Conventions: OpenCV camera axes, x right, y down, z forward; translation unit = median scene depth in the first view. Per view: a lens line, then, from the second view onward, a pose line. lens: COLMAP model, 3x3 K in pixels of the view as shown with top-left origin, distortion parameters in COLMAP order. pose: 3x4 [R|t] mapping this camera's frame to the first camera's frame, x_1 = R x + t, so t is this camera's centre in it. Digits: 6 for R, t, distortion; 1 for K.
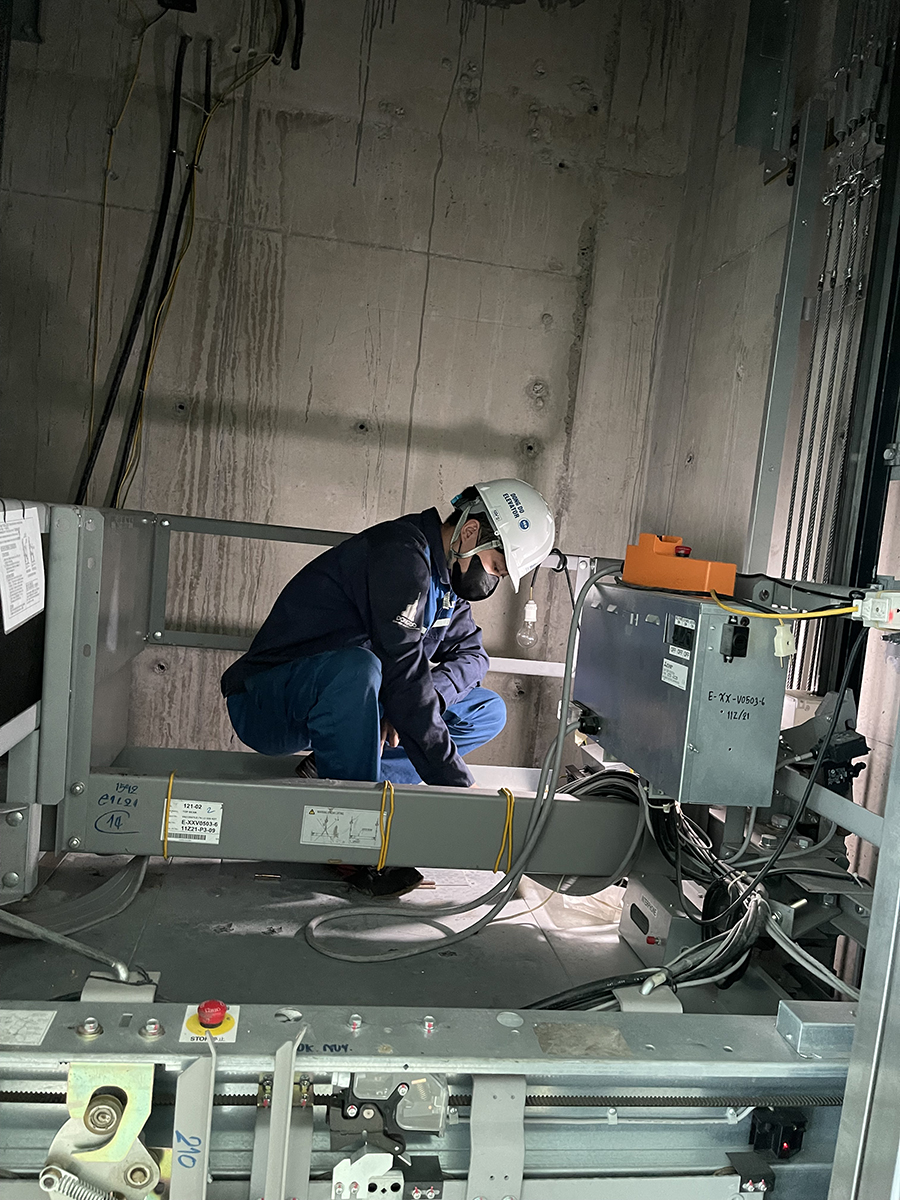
lens RADIAL K [[919.0, 0, 452.0], [0, 919.0, 597.1], [0, 0, 1]] dist [0.031430, -0.019801]
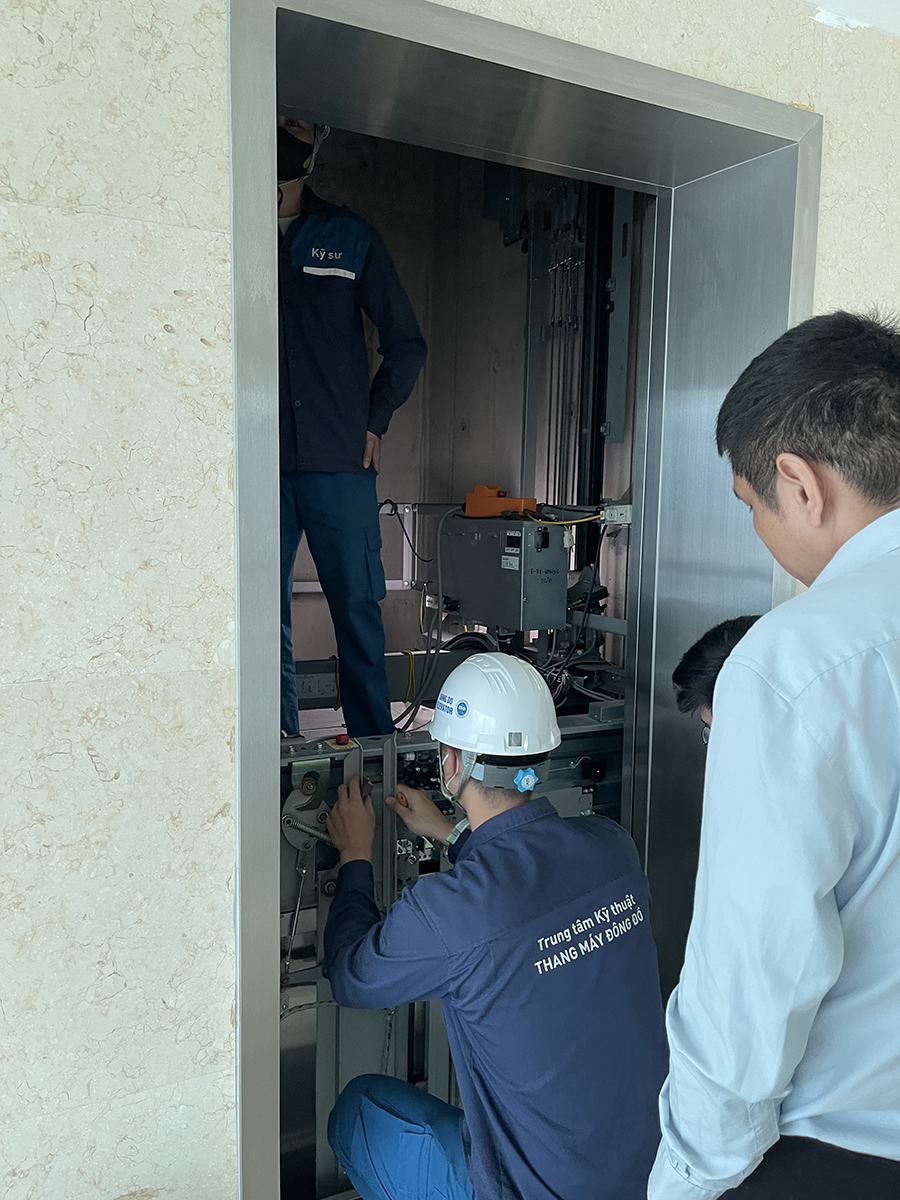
lens RADIAL K [[919.0, 0, 448.7], [0, 919.0, 601.3], [0, 0, 1]] dist [0.031430, -0.019801]
pose [[0.948712, -0.115815, 0.294165, -0.402340], [0.098885, 0.992502, 0.071843, 0.017609], [-0.300280, -0.039070, 0.953051, -0.663429]]
